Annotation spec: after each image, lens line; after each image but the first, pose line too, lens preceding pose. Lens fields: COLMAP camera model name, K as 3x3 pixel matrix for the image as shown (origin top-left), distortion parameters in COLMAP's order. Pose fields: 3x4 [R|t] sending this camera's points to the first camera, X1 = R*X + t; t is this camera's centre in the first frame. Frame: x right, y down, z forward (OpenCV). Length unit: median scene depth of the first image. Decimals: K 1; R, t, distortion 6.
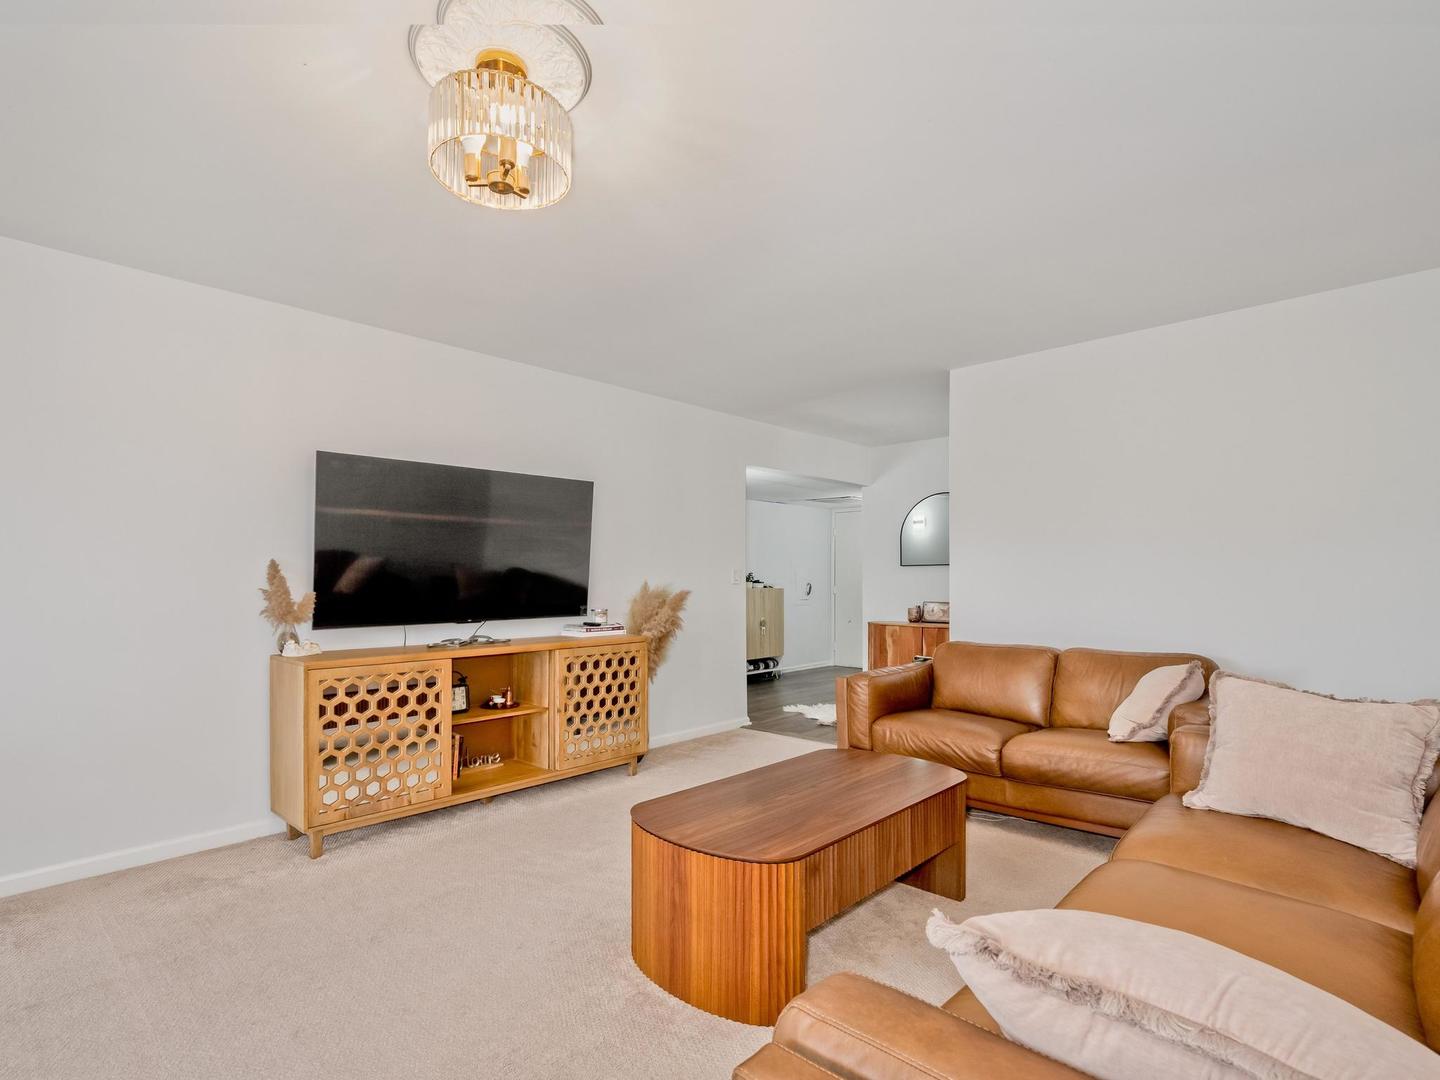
lens RADIAL K [[601.2, 0, 715.1], [0, 601.2, 574.9], [0, 0, 1]] dist [-0.000036, -0.000142]
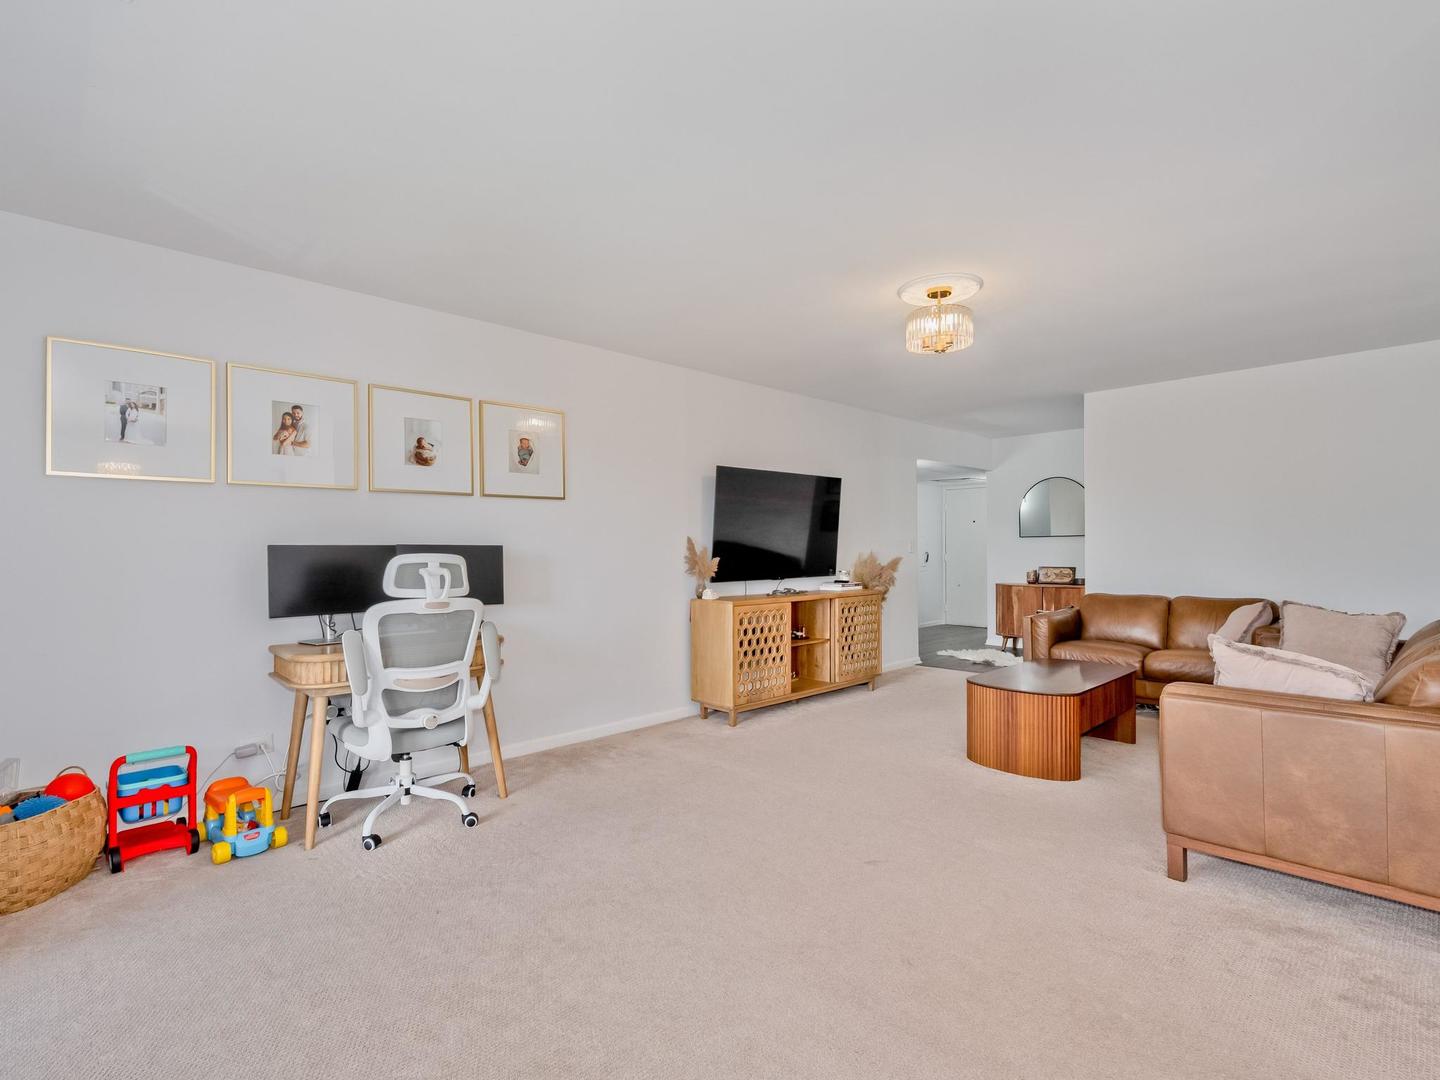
lens RADIAL K [[709.1, 0, 720.0], [0, 709.1, 540.0], [0, 0, 1]] dist [-0.002495, 0.000040]
pose [[0.998696, -0.001675, 0.051022, -0.615661], [0.001946, 0.999984, -0.005270, -0.005271], [-0.051012, 0.005362, 0.998684, -0.660001]]
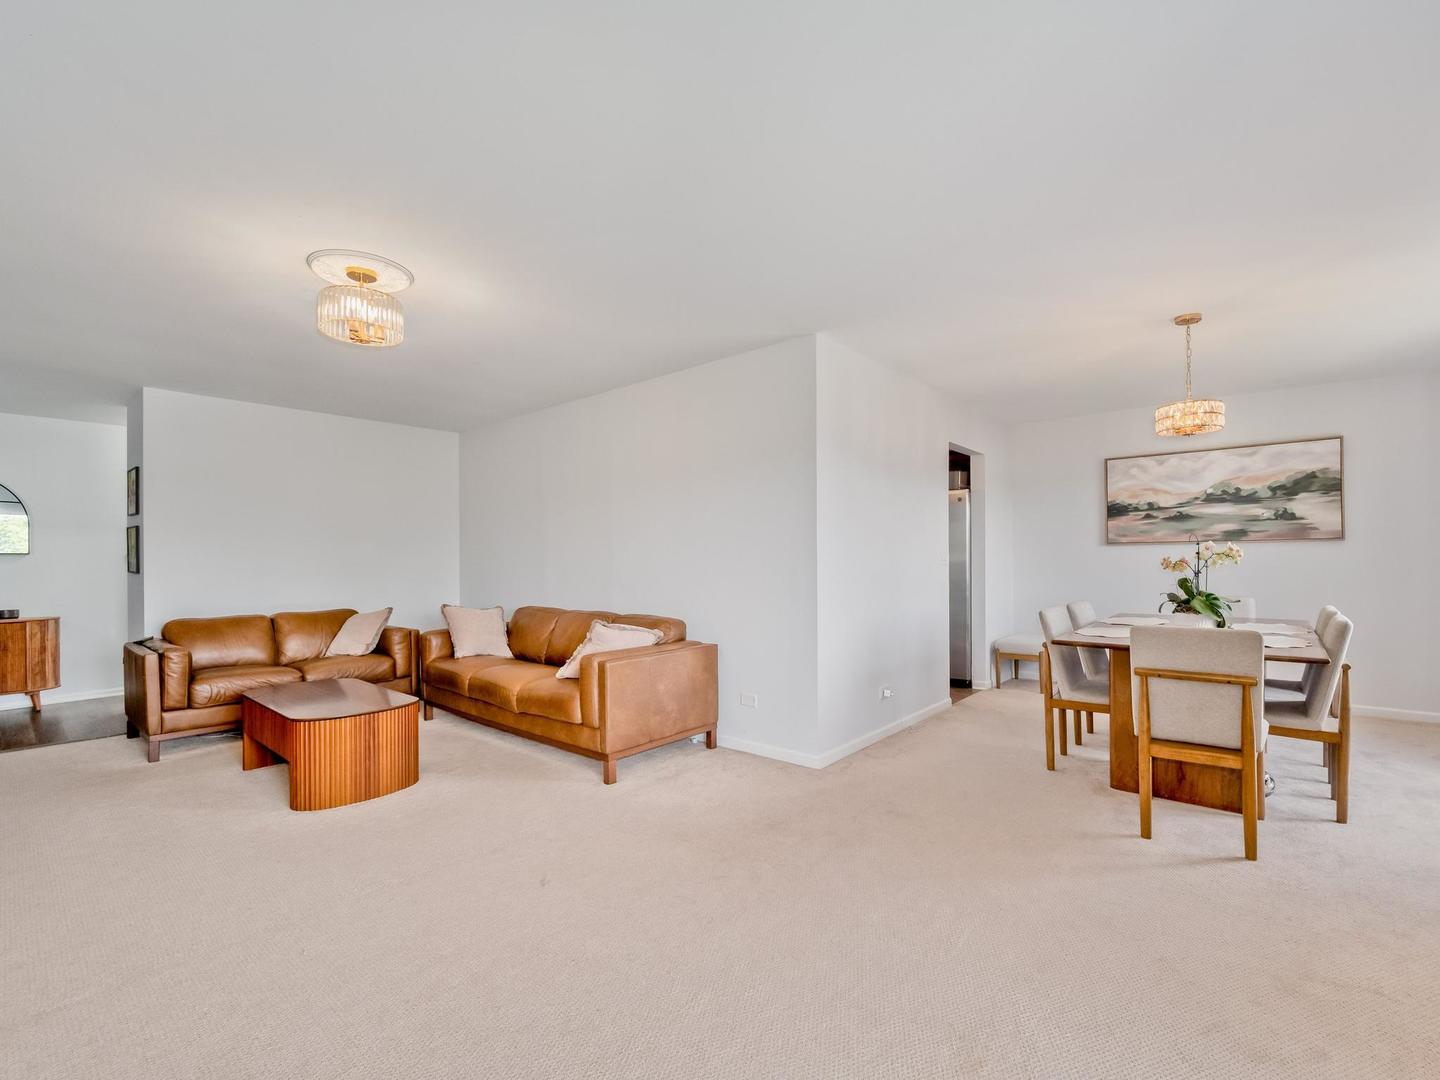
lens RADIAL K [[642.2, 0, 718.4], [0, 642.2, 567.8], [0, 0, 1]] dist [0.000593, -0.000032]
pose [[-0.129688, -0.000087, 0.991555, -1.193877], [0.005234, 0.999986, 0.000772, 0.014567], [-0.991541, 0.005290, -0.129686, 0.135602]]
